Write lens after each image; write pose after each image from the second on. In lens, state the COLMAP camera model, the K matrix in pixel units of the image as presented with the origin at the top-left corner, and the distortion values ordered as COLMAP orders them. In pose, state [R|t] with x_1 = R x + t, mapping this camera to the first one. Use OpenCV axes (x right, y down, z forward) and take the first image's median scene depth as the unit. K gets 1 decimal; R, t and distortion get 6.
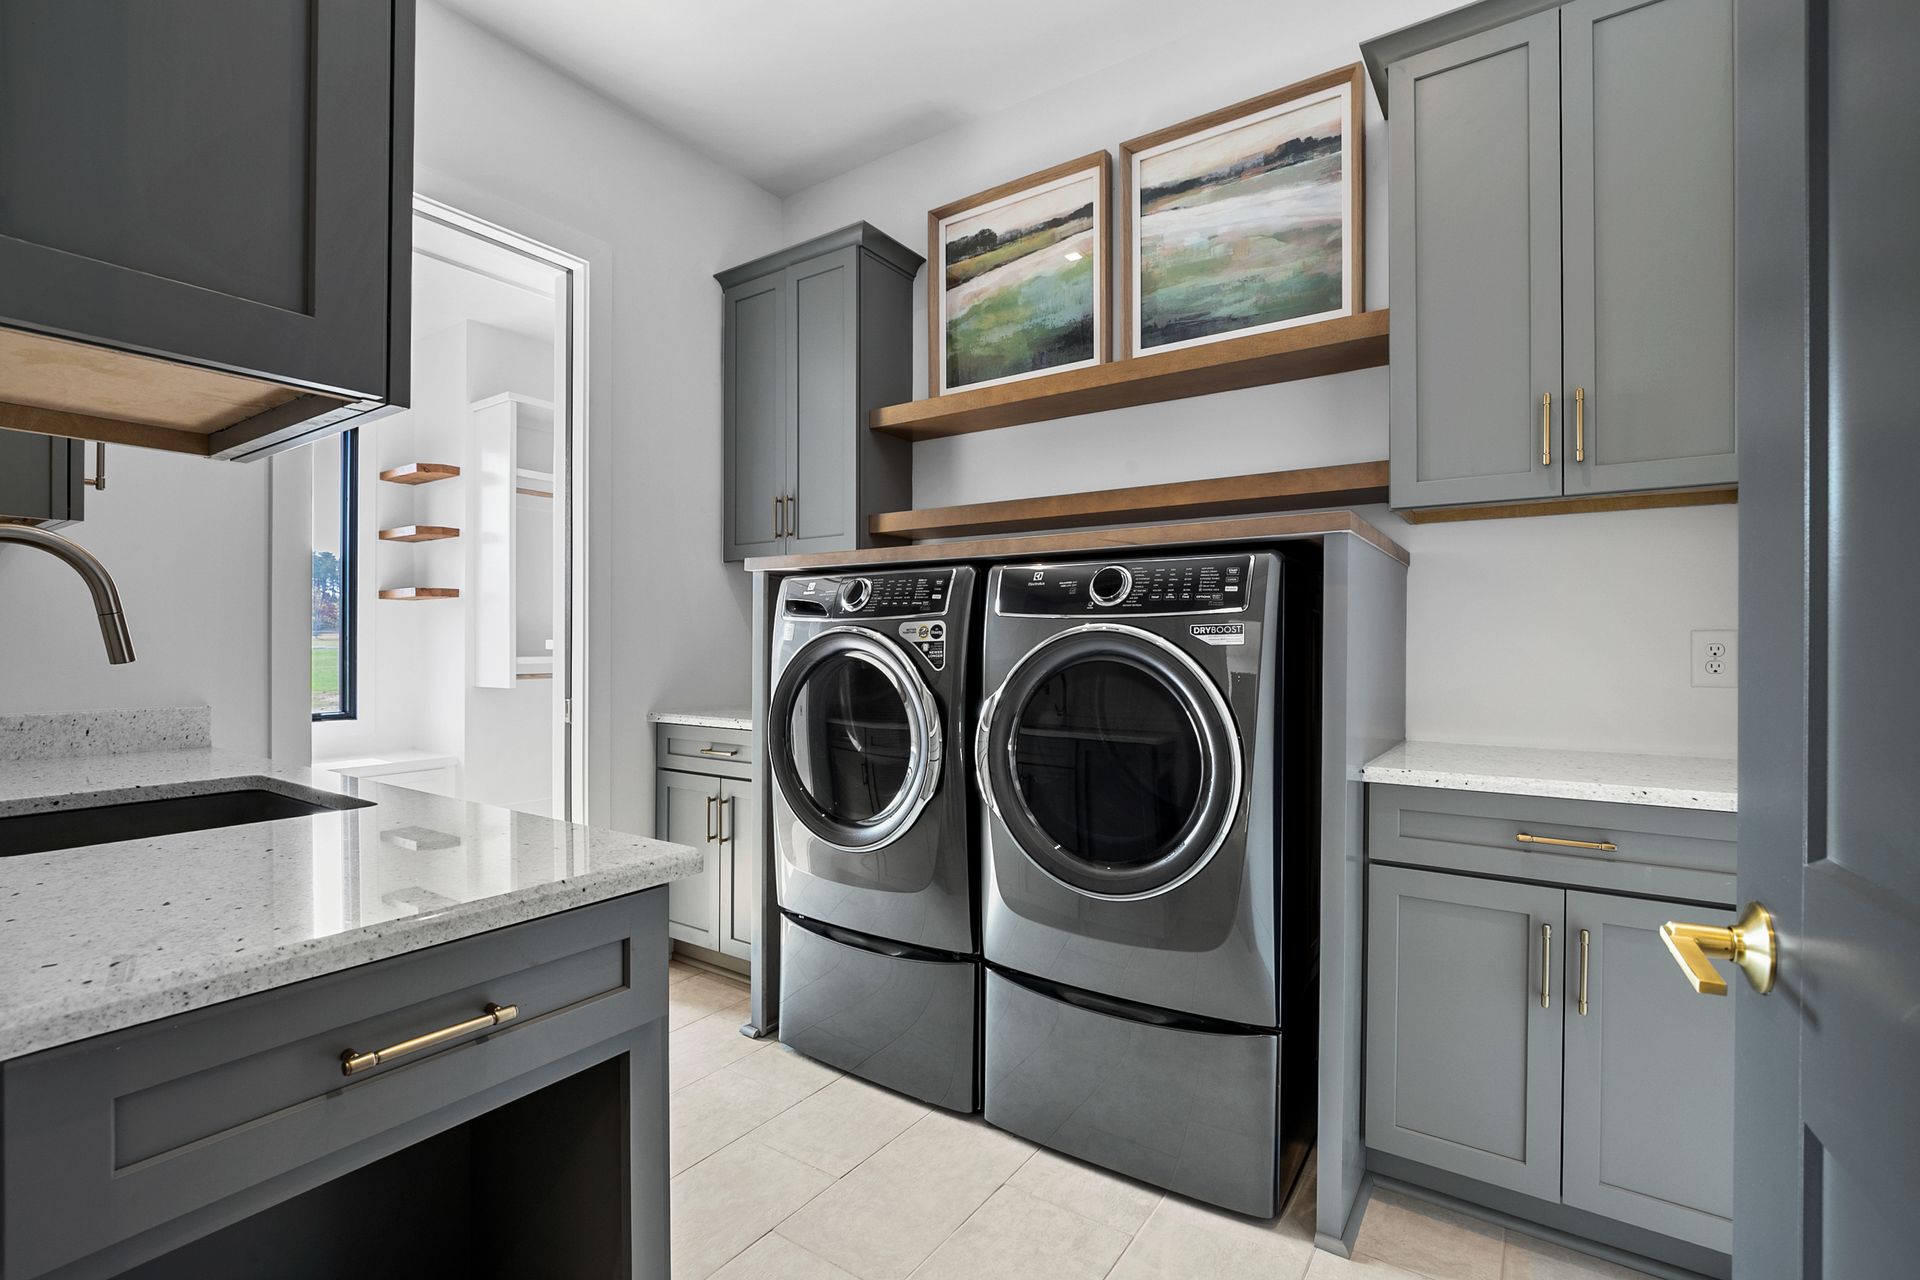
lens RADIAL K [[867.0, 0, 958.4], [0, 867.0, 642.7], [0, 0, 1]] dist [-0.001265, -0.000045]
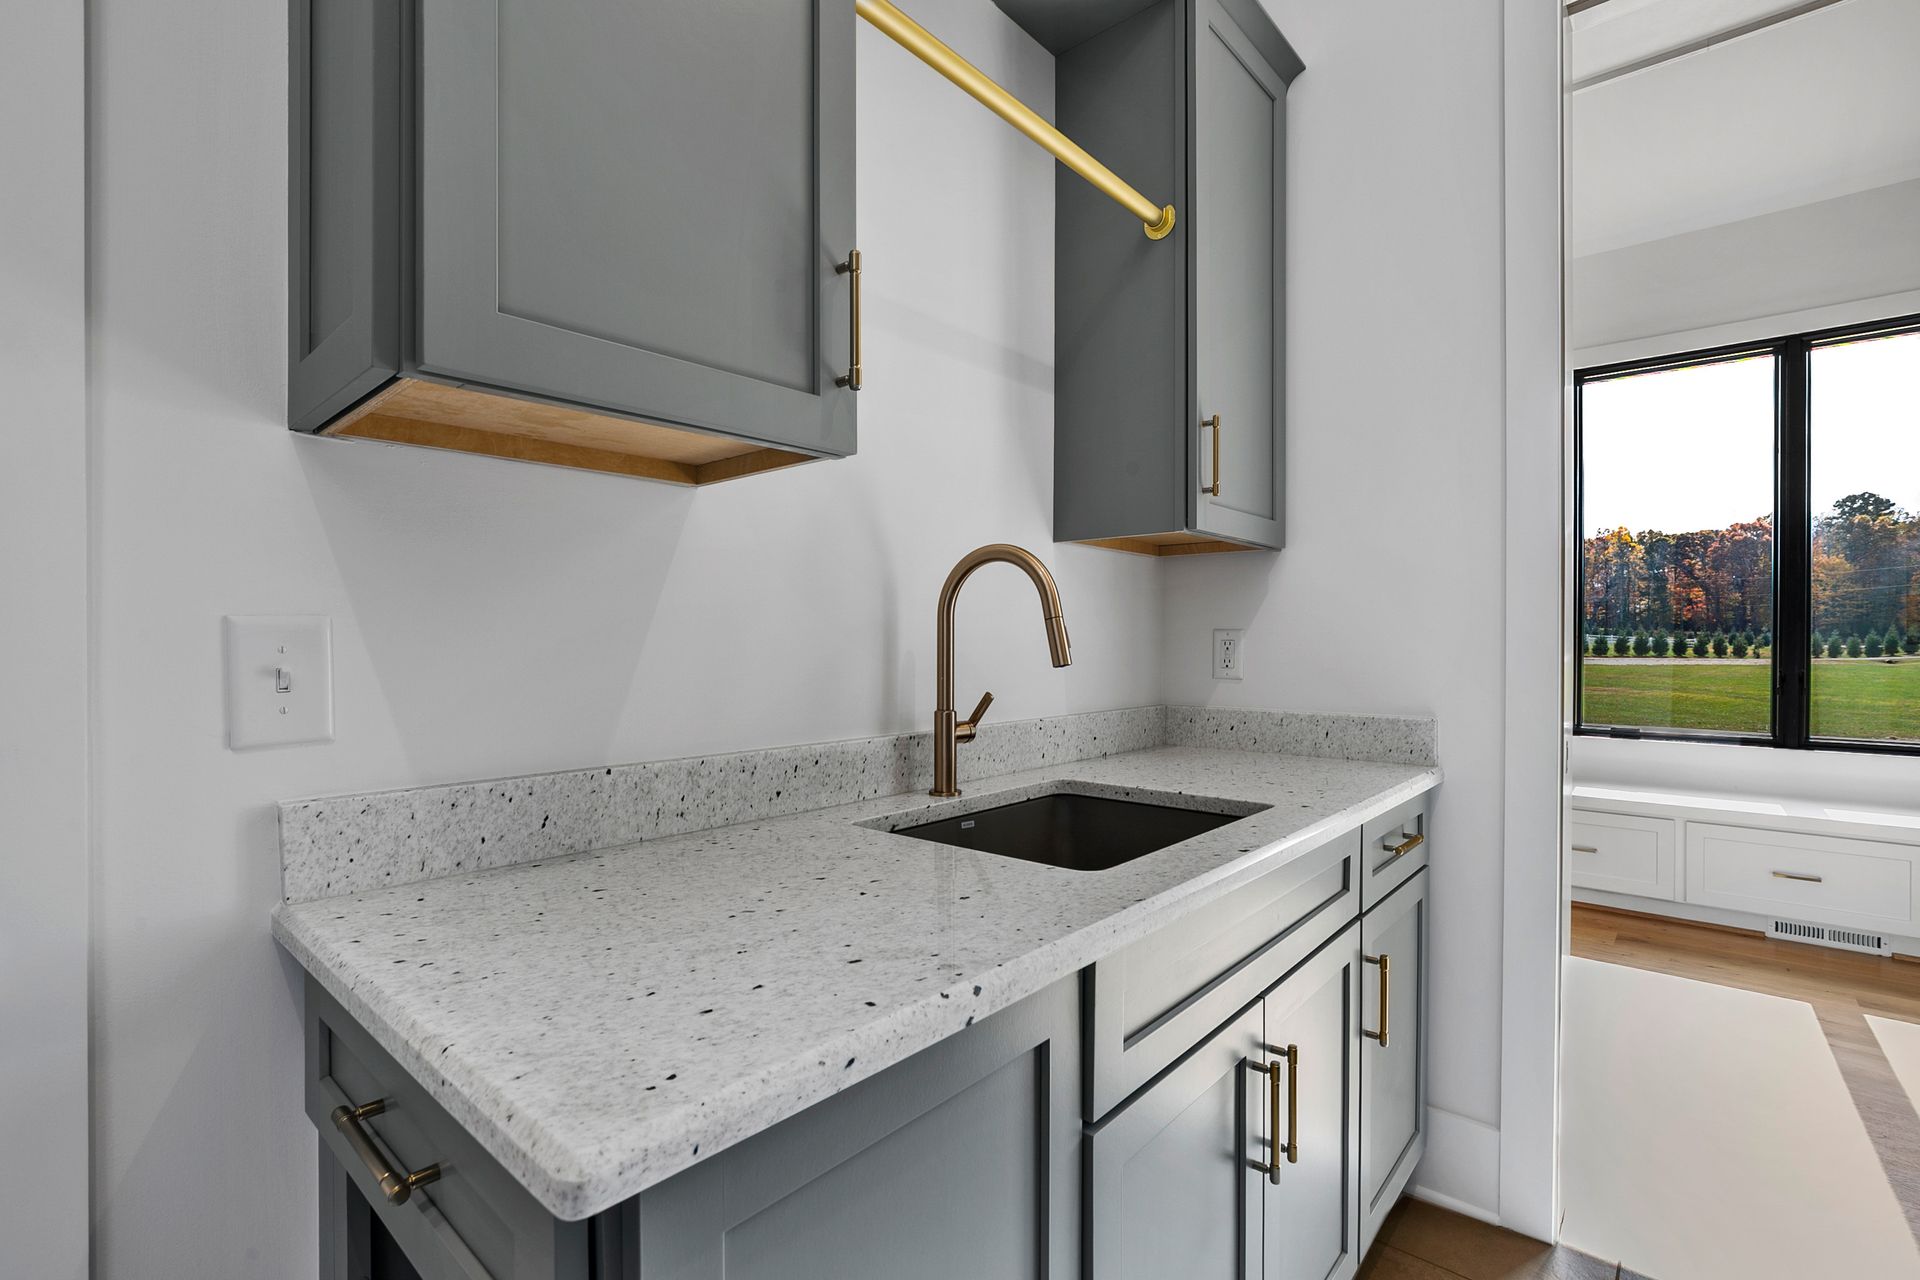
lens RADIAL K [[867.0, 0, 957.8], [0, 867.0, 642.8], [0, 0, 1]] dist [-0.001265, -0.000045]
pose [[-0.124182, 0.000871, -0.992259, 0.049069], [0.001136, 0.999999, 0.000736, -0.003993], [0.992259, -0.001036, -0.124183, 0.729267]]
